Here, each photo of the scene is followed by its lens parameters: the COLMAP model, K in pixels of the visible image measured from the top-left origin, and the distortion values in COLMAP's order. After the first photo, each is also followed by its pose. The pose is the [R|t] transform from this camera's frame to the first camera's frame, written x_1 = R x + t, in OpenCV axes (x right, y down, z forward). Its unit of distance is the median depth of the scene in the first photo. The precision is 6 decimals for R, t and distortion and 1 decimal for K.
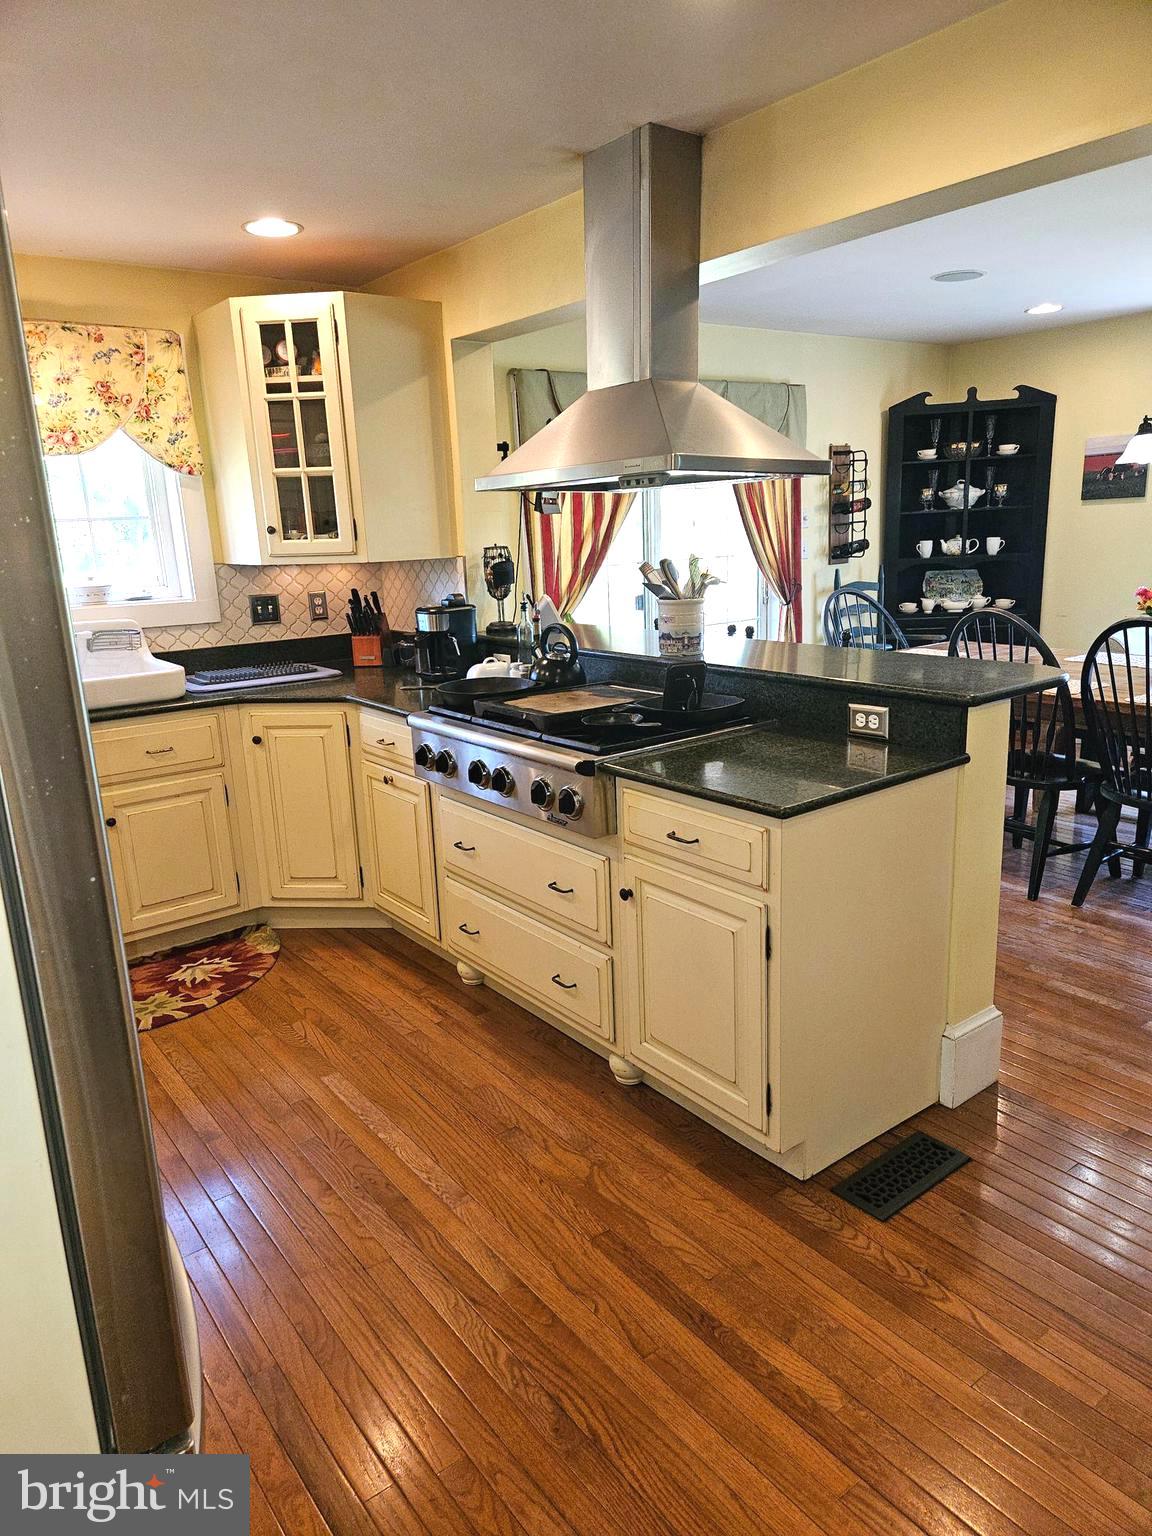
lens RADIAL K [[1018.0, 0, 576.0], [0, 1018.0, 768.0], [0, 0, 1]] dist [0.071229, -0.085479]
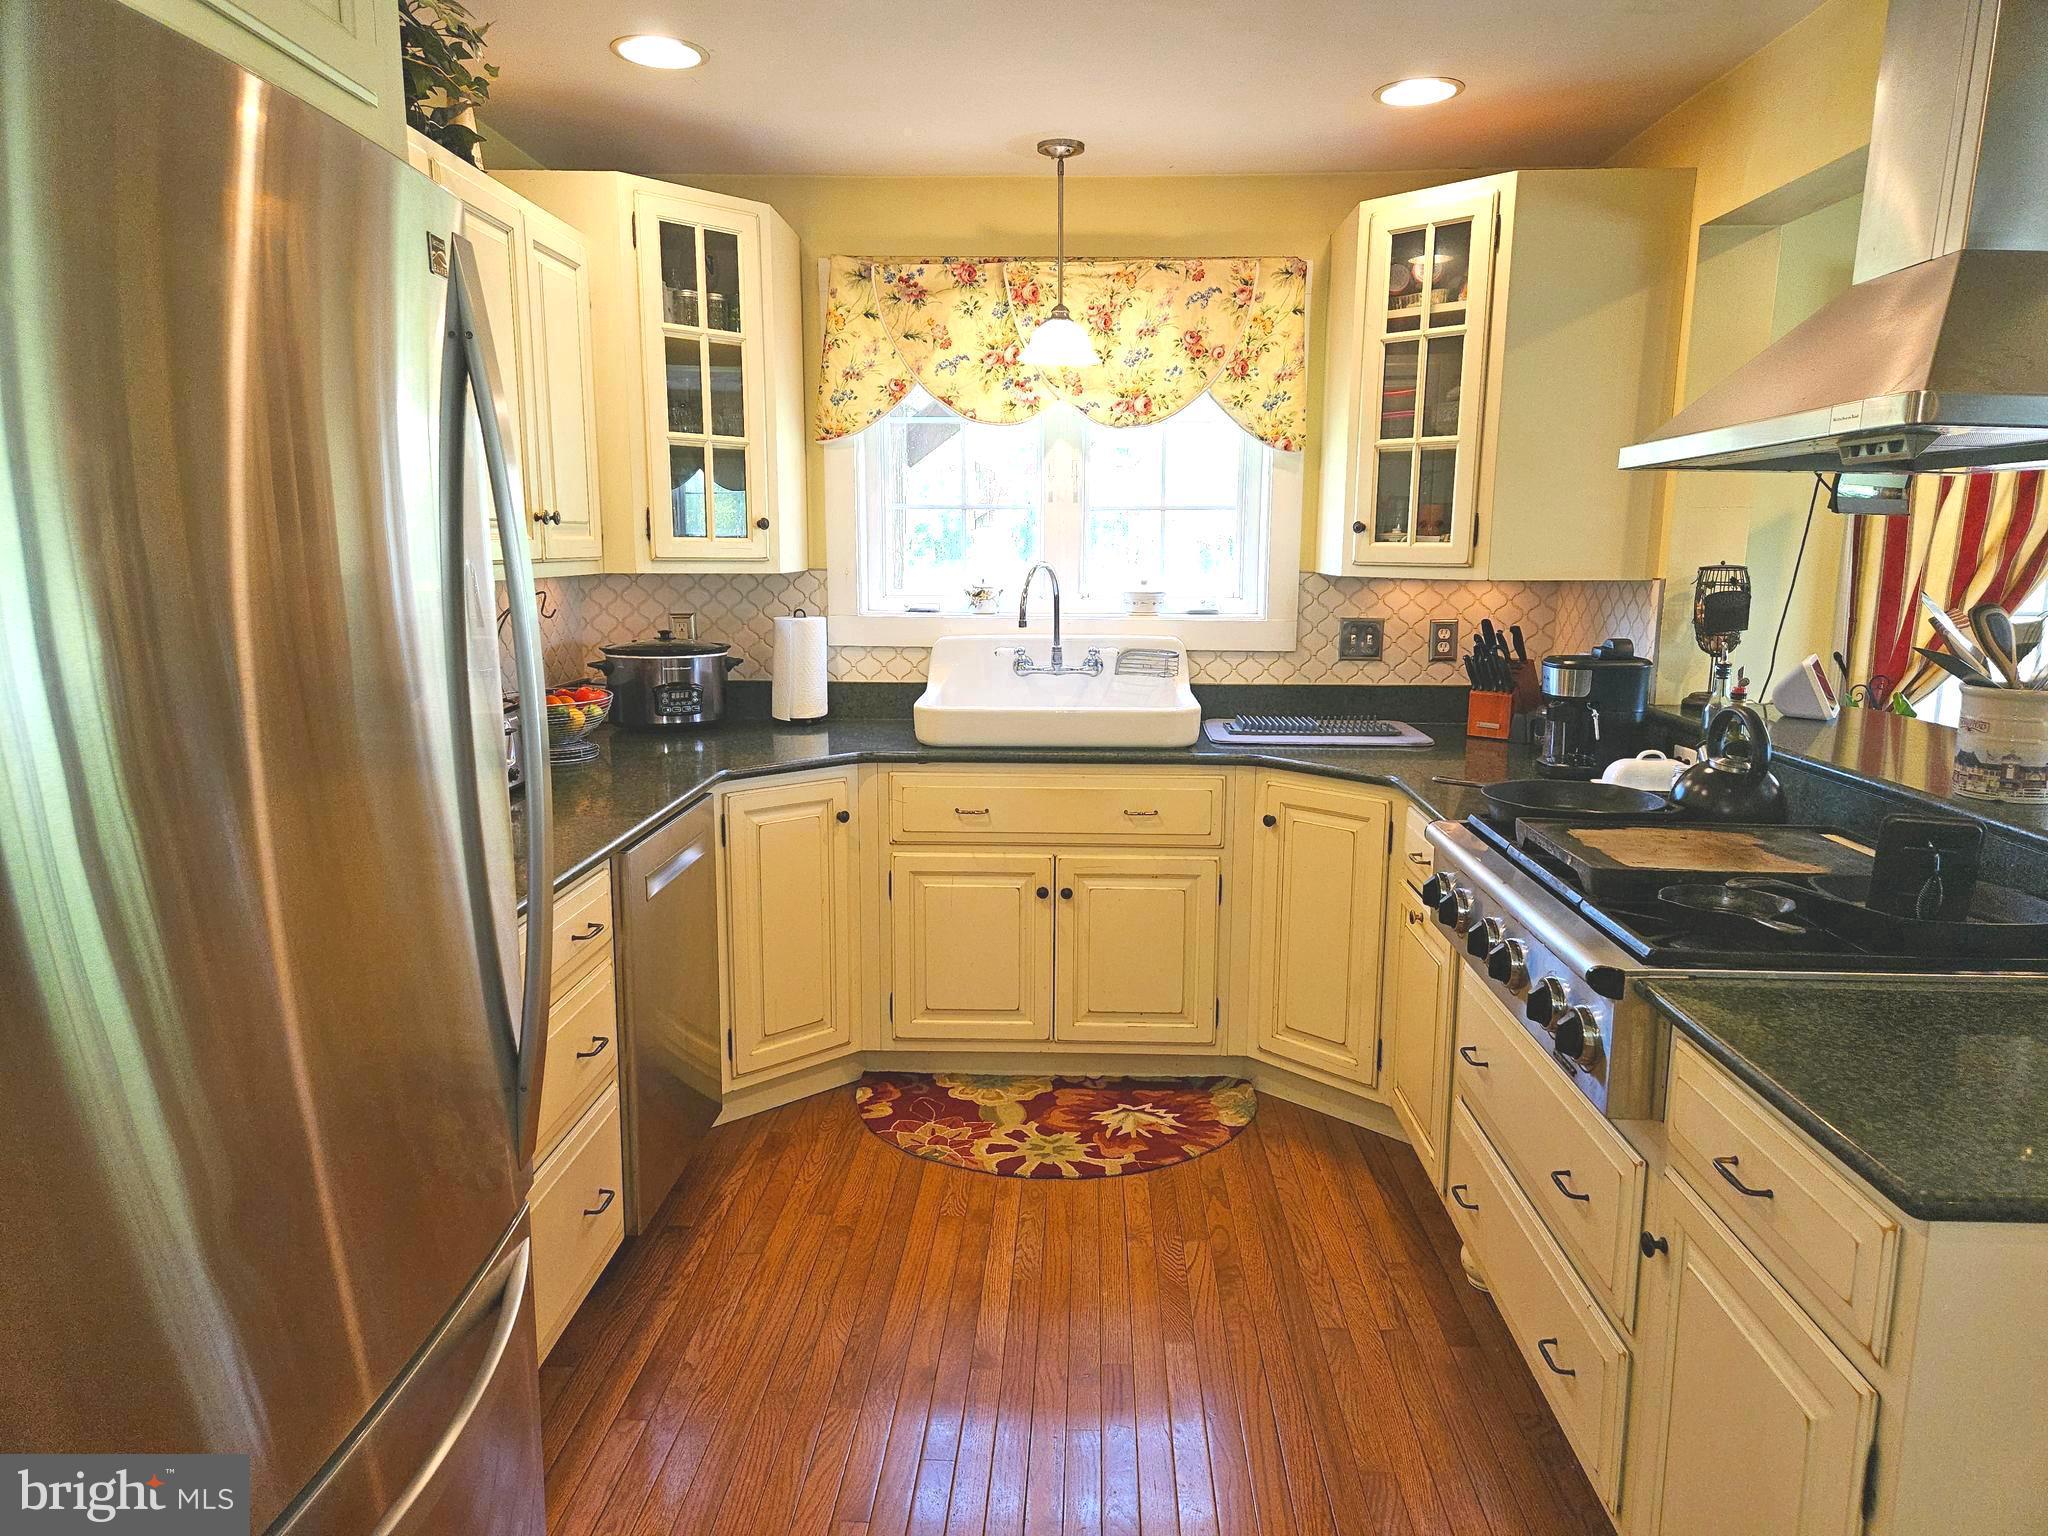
lens RADIAL K [[1357.3, 0, 1024.0], [0, 1357.3, 768.0], [0, 0, 1]] dist [0.071229, -0.085479]
pose [[0.764860, 0.147789, -0.627014, 0.134816], [-0.183557, 0.982978, 0.007780, -0.038109], [0.617491, 0.109142, 0.778969, 0.162395]]
